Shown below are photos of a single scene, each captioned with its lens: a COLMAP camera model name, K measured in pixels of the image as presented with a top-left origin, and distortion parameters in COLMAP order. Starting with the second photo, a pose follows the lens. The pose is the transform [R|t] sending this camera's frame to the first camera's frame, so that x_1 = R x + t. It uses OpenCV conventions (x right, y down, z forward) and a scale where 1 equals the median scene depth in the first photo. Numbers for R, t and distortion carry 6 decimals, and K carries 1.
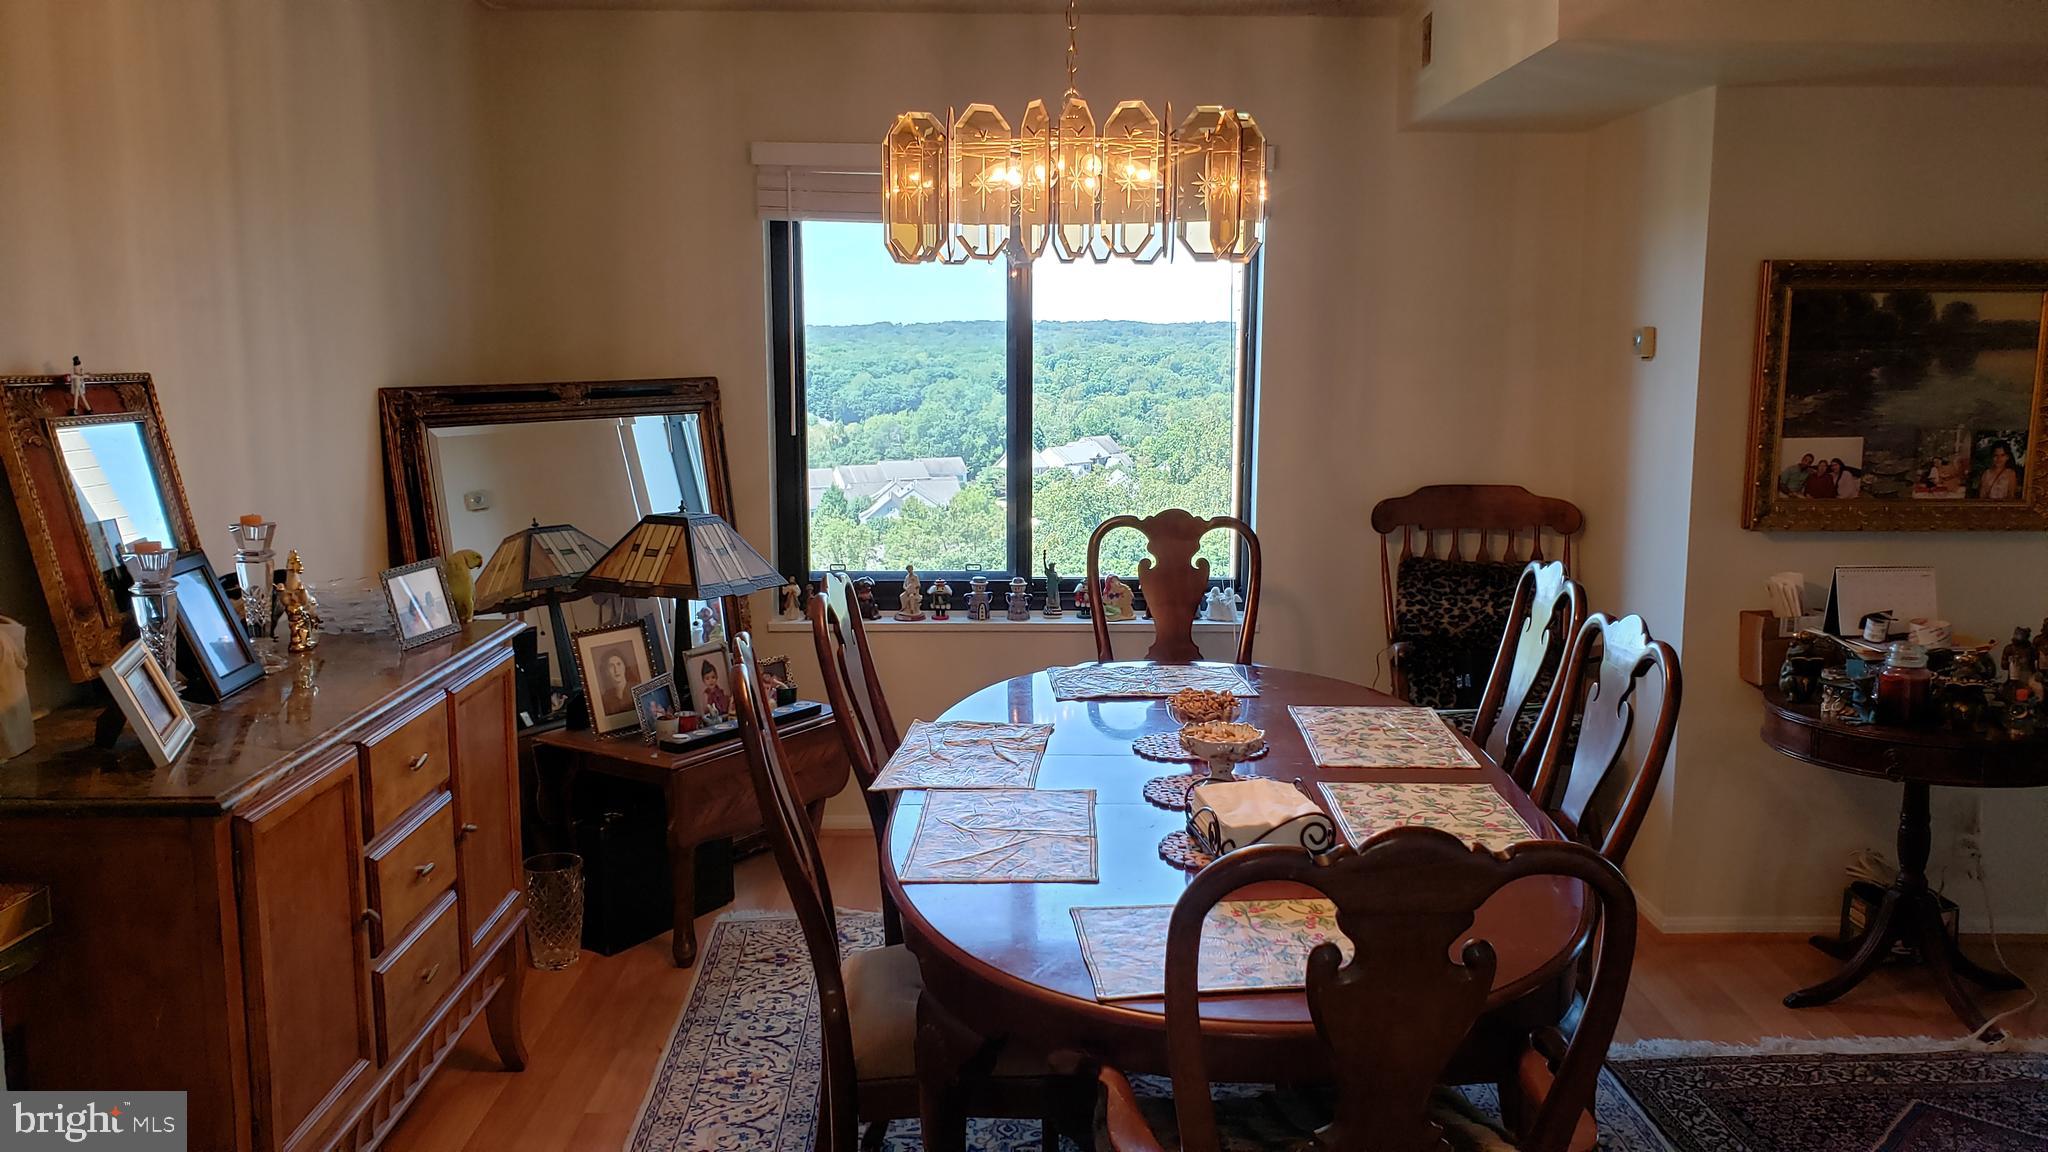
lens RADIAL K [[1611.0, 0, 1033.1], [0, 1611.0, 574.5], [0, 0, 1]] dist [0.085142, -0.096269]
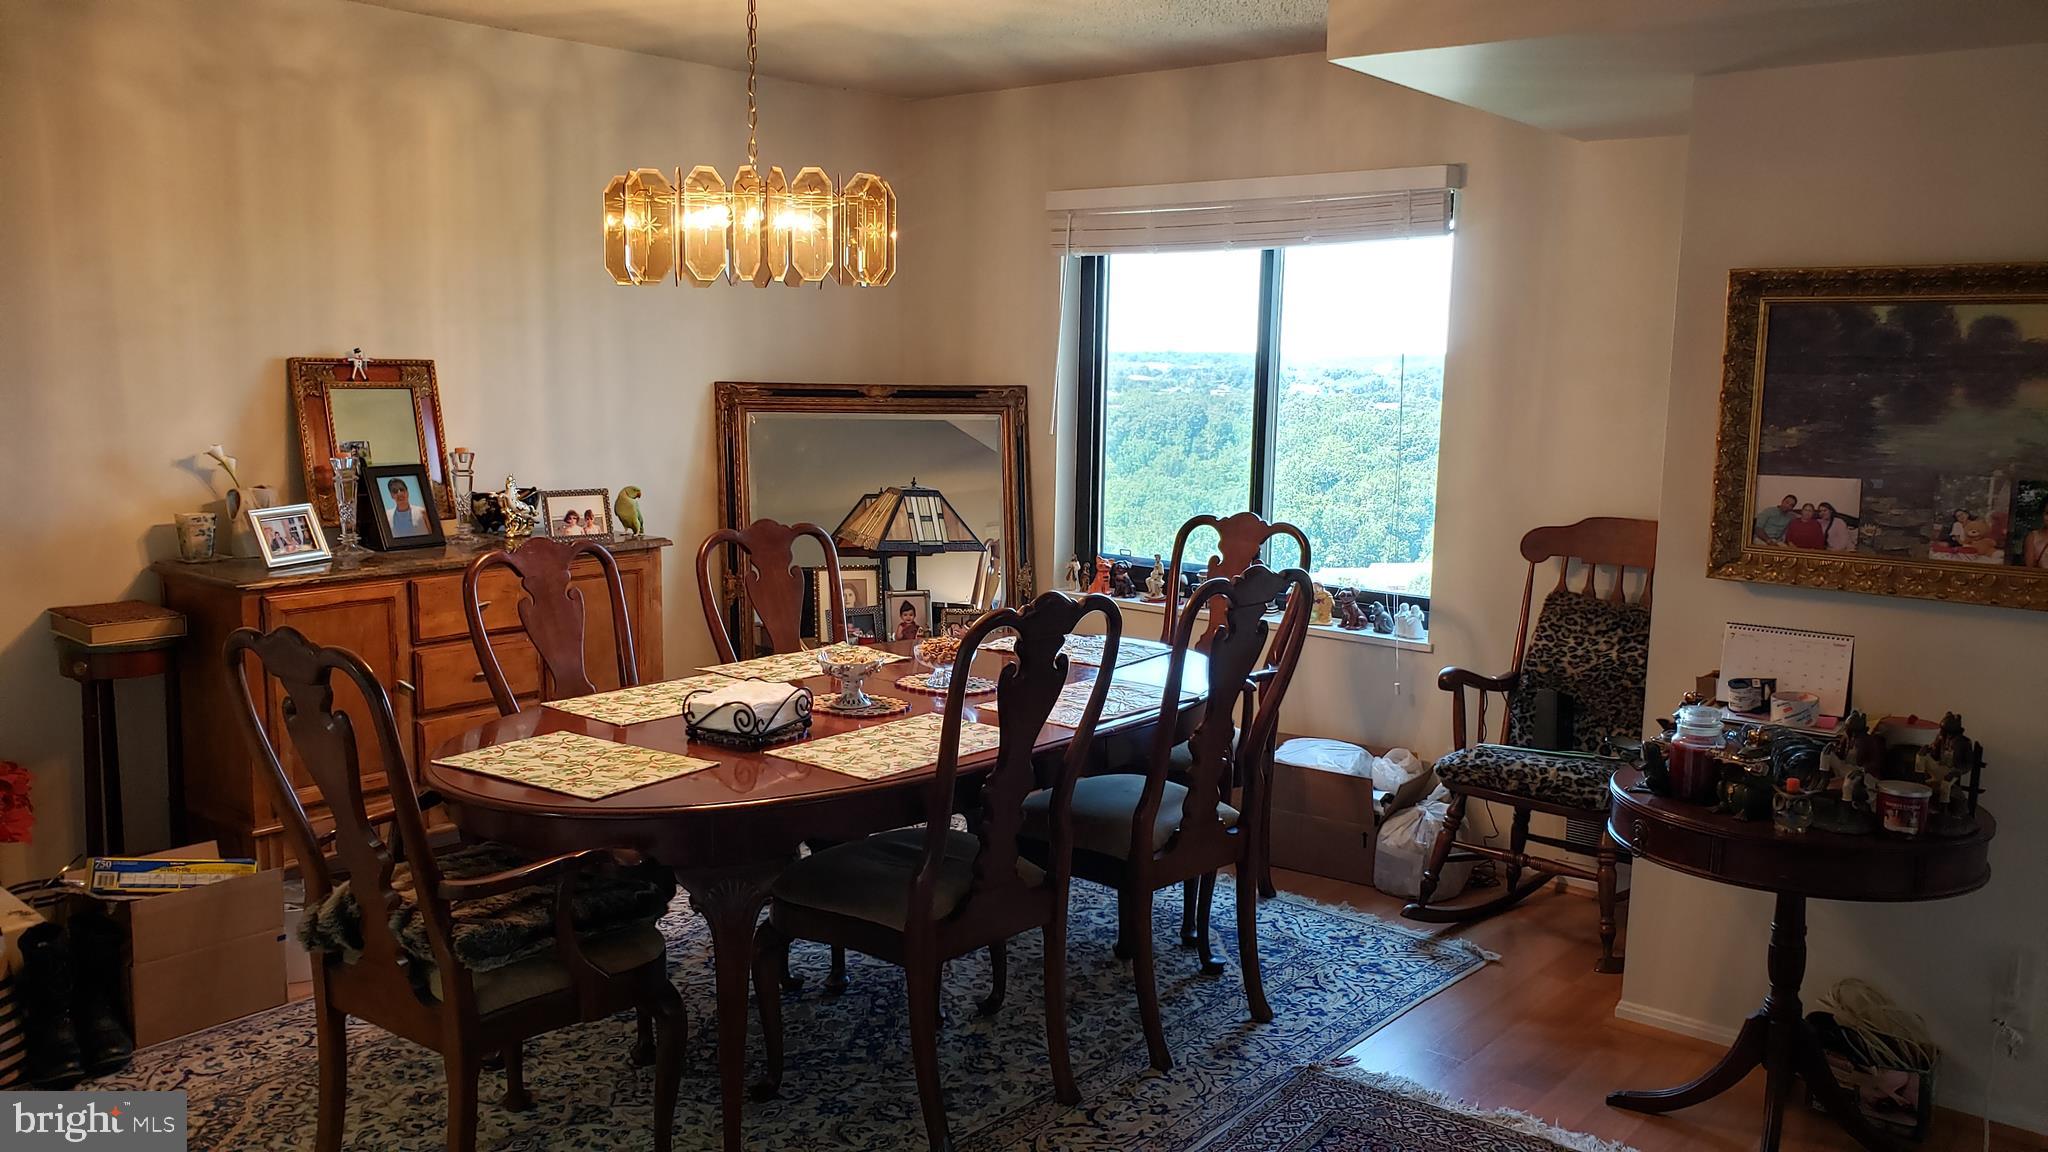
lens RADIAL K [[1611.0, 0, 1035.8], [0, 1611.0, 583.3], [0, 0, 1]] dist [0.085142, -0.096269]
pose [[0.750185, 0.101982, -0.653316, 0.739496], [-0.113608, 0.993221, 0.024589, -0.004191], [0.651395, 0.055776, 0.756686, 0.100930]]
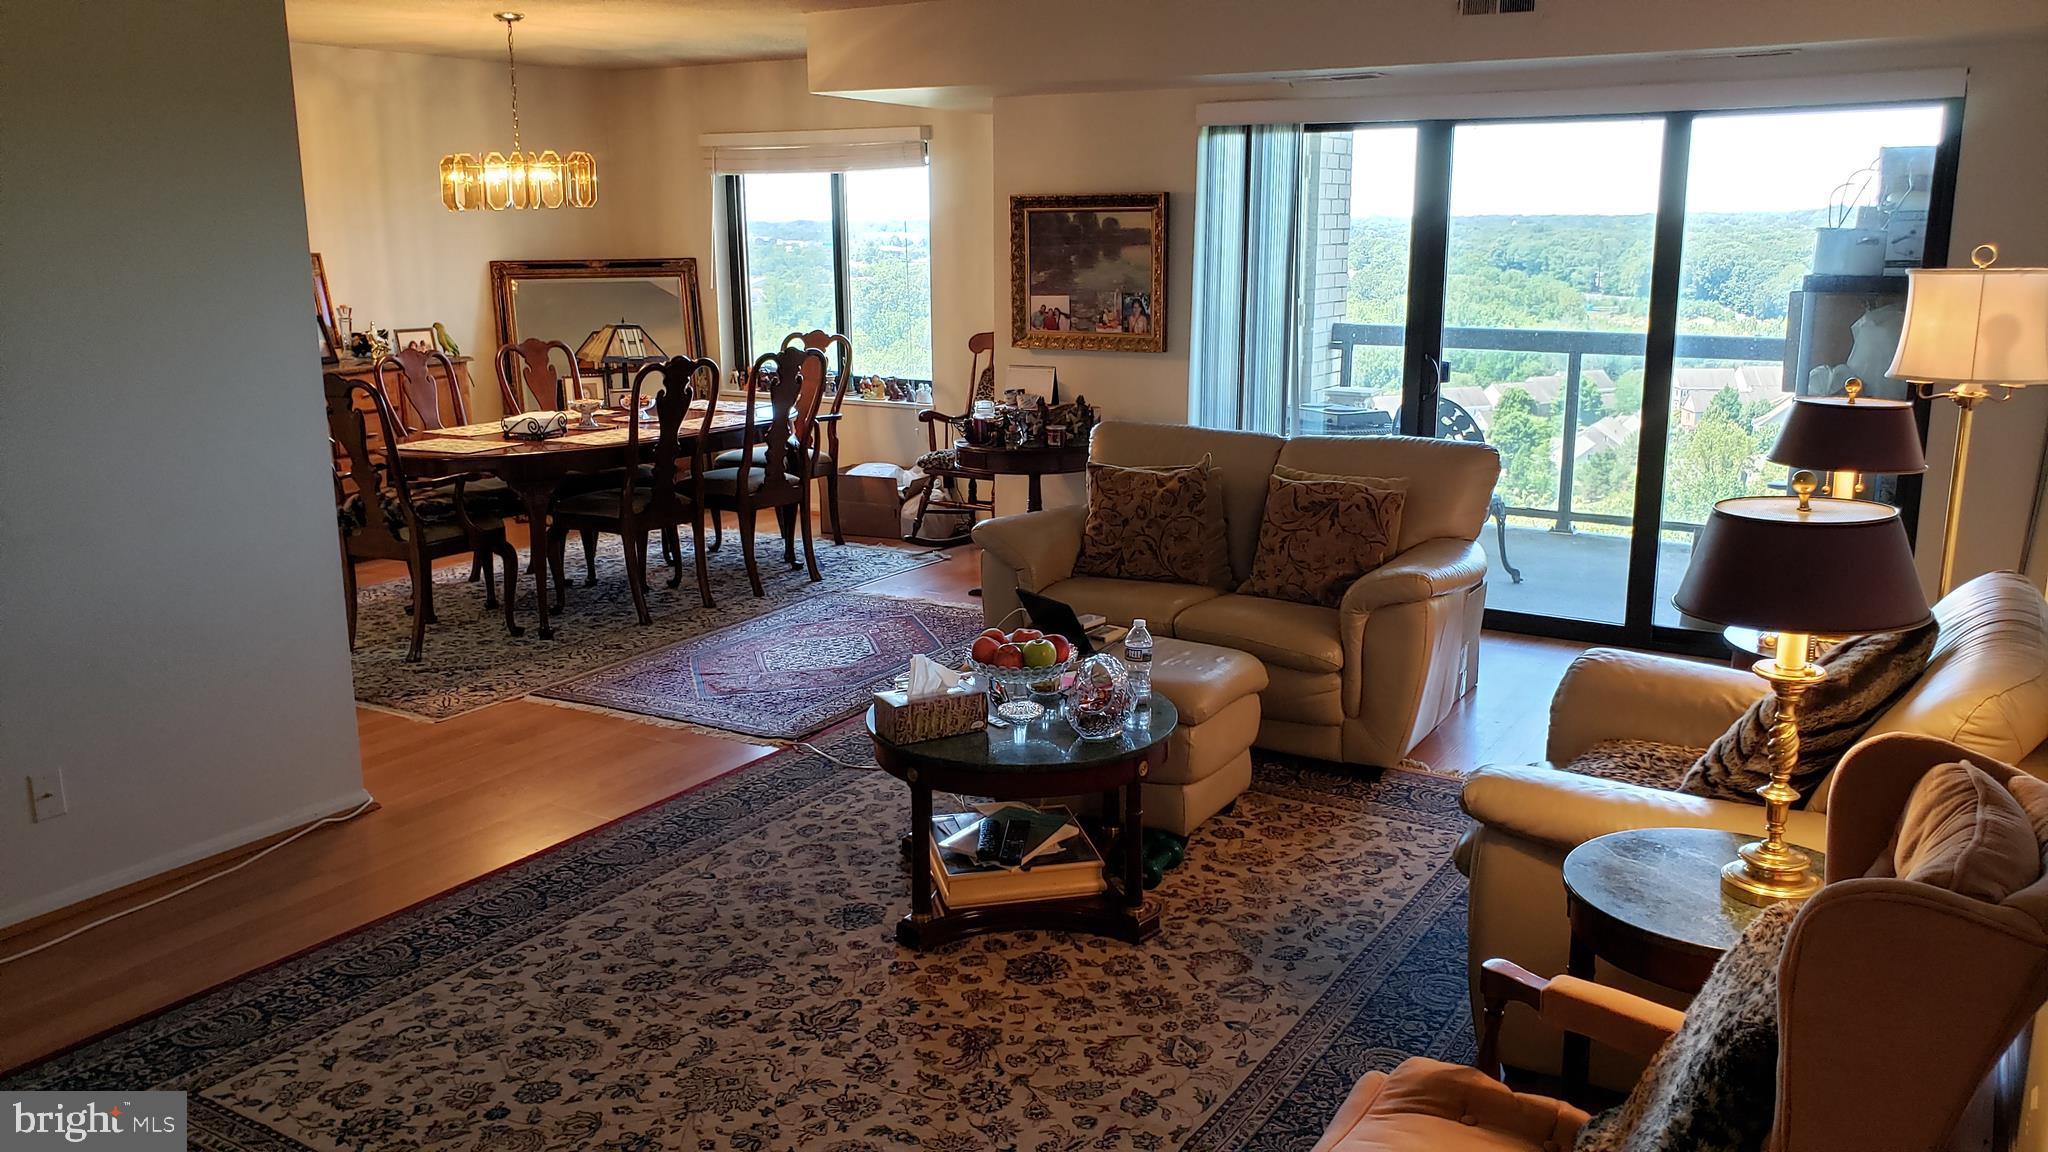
lens RADIAL K [[1611.0, 0, 1018.0], [0, 1611.0, 580.3], [0, 0, 1]] dist [0.085142, -0.096269]
pose [[0.835664, 0.109126, -0.538291, 1.432914], [-0.073319, 0.993456, 0.087576, 0.073155], [0.544325, -0.033717, 0.838196, -0.505047]]
